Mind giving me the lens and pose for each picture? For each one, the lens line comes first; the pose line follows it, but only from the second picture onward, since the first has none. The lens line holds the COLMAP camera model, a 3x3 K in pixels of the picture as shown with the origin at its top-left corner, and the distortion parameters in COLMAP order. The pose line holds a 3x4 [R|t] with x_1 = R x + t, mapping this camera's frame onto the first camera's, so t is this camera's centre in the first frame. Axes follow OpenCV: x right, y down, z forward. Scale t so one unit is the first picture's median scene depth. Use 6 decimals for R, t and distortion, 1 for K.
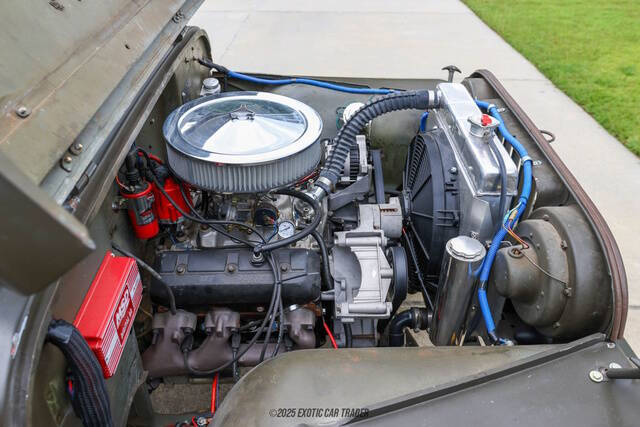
lens RADIAL K [[531.1, 0, 316.7], [0, 531.1, 214.7], [0, 0, 1]] dist [-0.000219, 0.000936]
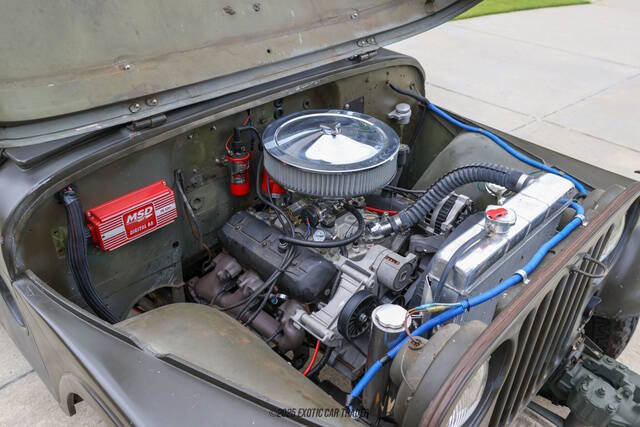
lens RADIAL K [[531.1, 0, 316.7], [0, 531.1, 214.7], [0, 0, 1]] dist [-0.000219, 0.000936]
pose [[0.703551, 0.400502, -0.587038, 0.601067], [-0.424969, 0.899196, 0.104154, -0.132309], [0.569576, 0.176195, 0.802831, 0.090532]]
